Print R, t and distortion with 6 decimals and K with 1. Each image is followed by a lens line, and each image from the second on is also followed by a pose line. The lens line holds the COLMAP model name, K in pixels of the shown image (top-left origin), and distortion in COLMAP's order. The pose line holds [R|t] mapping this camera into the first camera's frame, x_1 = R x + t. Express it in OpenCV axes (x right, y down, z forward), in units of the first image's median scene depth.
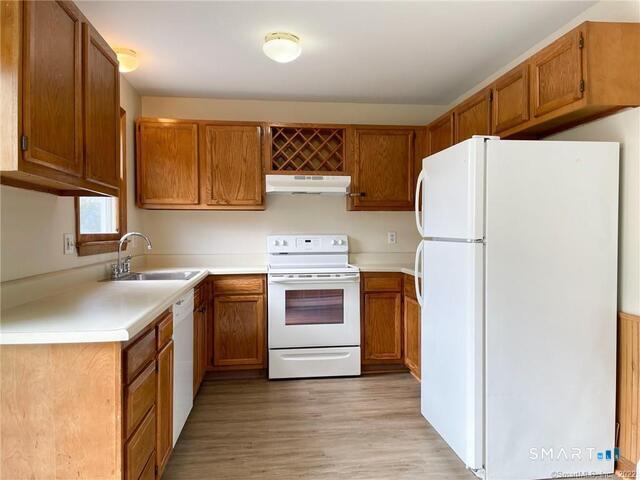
lens RADIAL K [[483.1, 0, 322.2], [0, 483.1, 239.6], [0, 0, 1]] dist [0.062987, -0.069117]
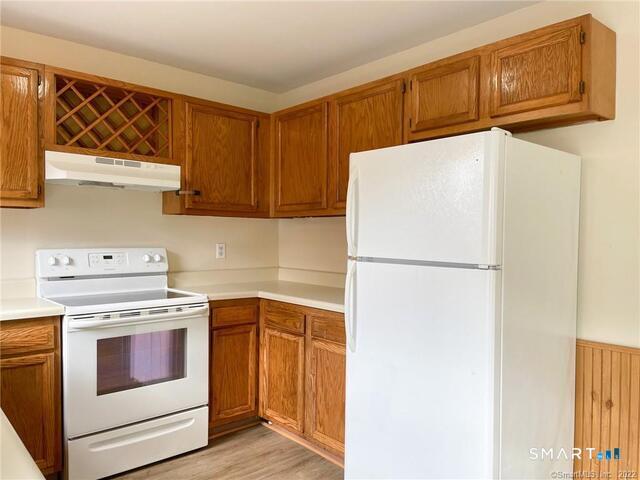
lens RADIAL K [[483.1, 0, 325.4], [0, 483.1, 242.9], [0, 0, 1]] dist [0.062987, -0.069117]
pose [[0.818826, 0.002863, 0.574035, -0.190570], [-0.003432, 0.999994, -0.000092, -0.019816], [-0.574032, -0.001895, 0.818831, 0.306047]]
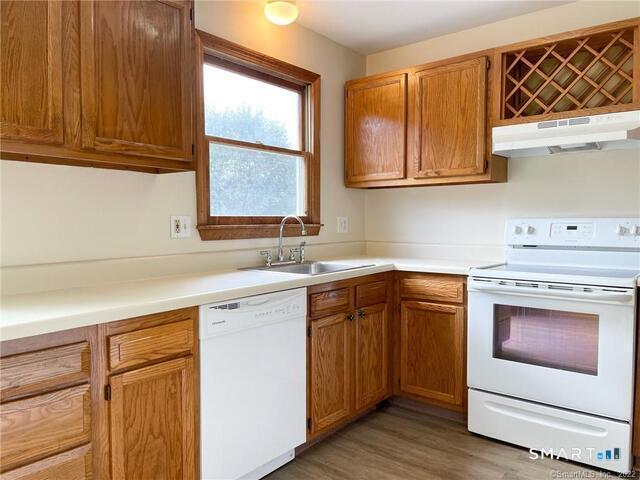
lens RADIAL K [[483.1, 0, 320.8], [0, 483.1, 243.8], [0, 0, 1]] dist [0.062987, -0.069117]
pose [[0.699465, 0.036286, -0.713745, 0.214785], [-0.008018, 0.999046, 0.042933, -0.000547], [0.714622, -0.024307, 0.699088, 0.371968]]
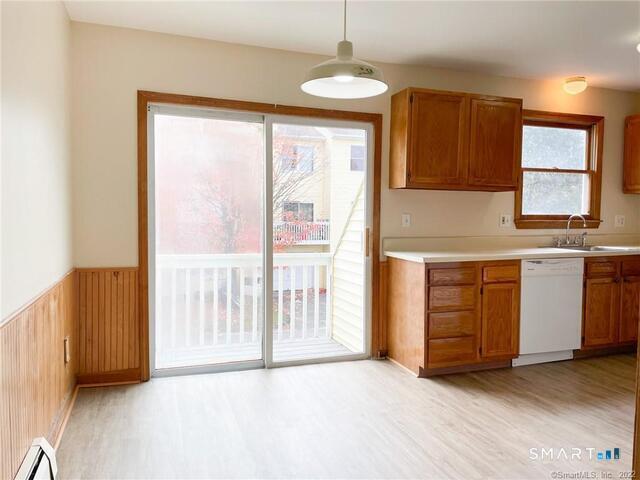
lens RADIAL K [[483.1, 0, 328.3], [0, 483.1, 237.5], [0, 0, 1]] dist [0.062987, -0.069117]
pose [[0.230463, 0.052362, -0.971671, 0.626541], [-0.020365, 0.998592, 0.048983, -0.002126], [0.972868, 0.008499, 0.231204, 0.035053]]
